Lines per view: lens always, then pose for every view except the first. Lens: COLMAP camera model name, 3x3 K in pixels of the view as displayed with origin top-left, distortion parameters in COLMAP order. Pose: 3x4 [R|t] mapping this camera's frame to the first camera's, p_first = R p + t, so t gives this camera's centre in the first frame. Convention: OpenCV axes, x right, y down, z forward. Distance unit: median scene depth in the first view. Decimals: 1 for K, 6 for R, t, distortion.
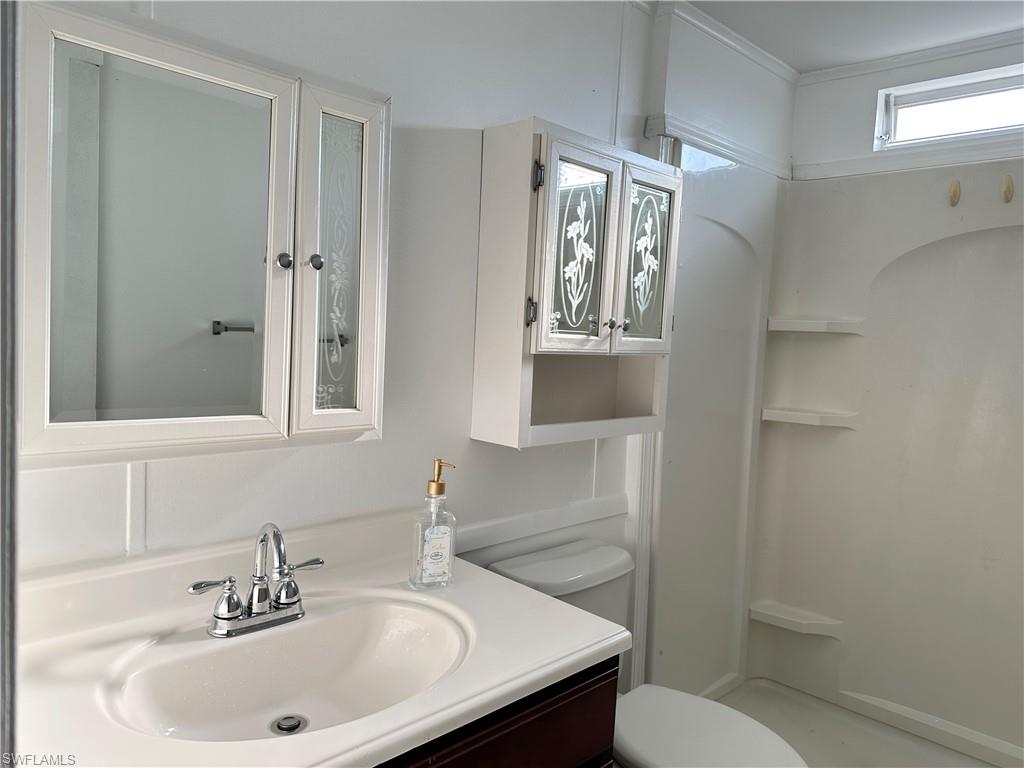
lens RADIAL K [[731.8, 0, 529.4], [0, 731.8, 357.3], [0, 0, 1]] dist [0.050743, -0.060871]
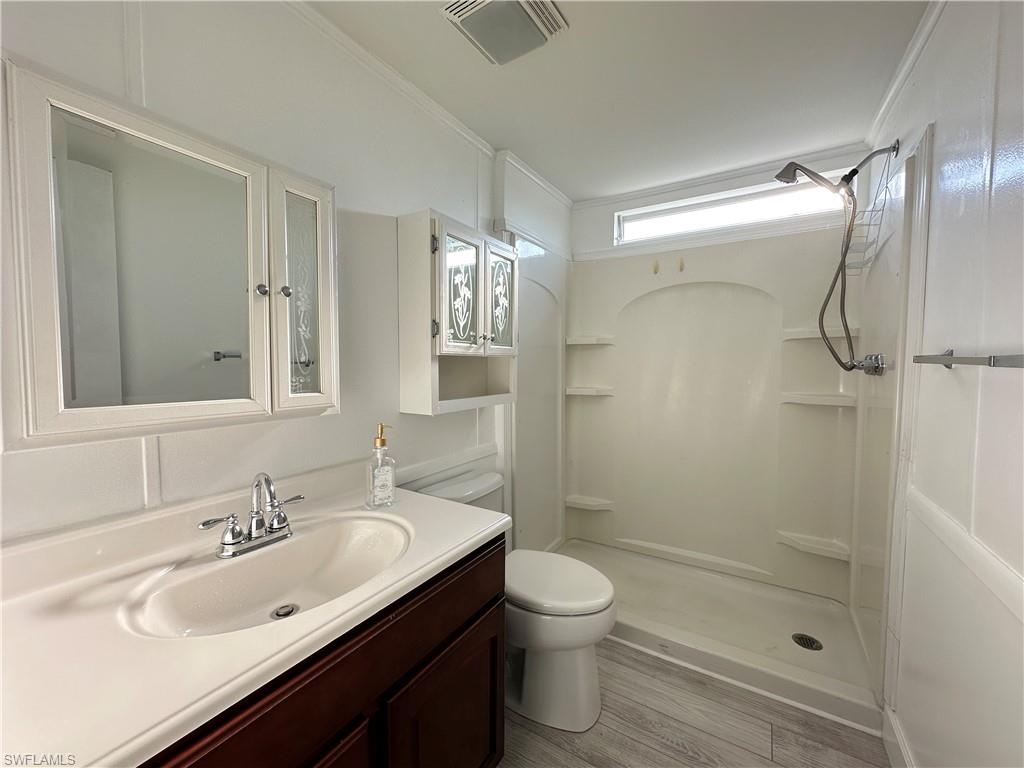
lens RADIAL K [[407.5, 0, 518.4], [0, 407.5, 374.1], [0, 0, 1]] dist [-0.007238, 0.001123]
pose [[0.972790, -0.057821, 0.224359, -0.028364], [0.060149, 0.998183, -0.003550, 0.054997], [-0.223746, 0.016948, 0.974500, 0.100607]]
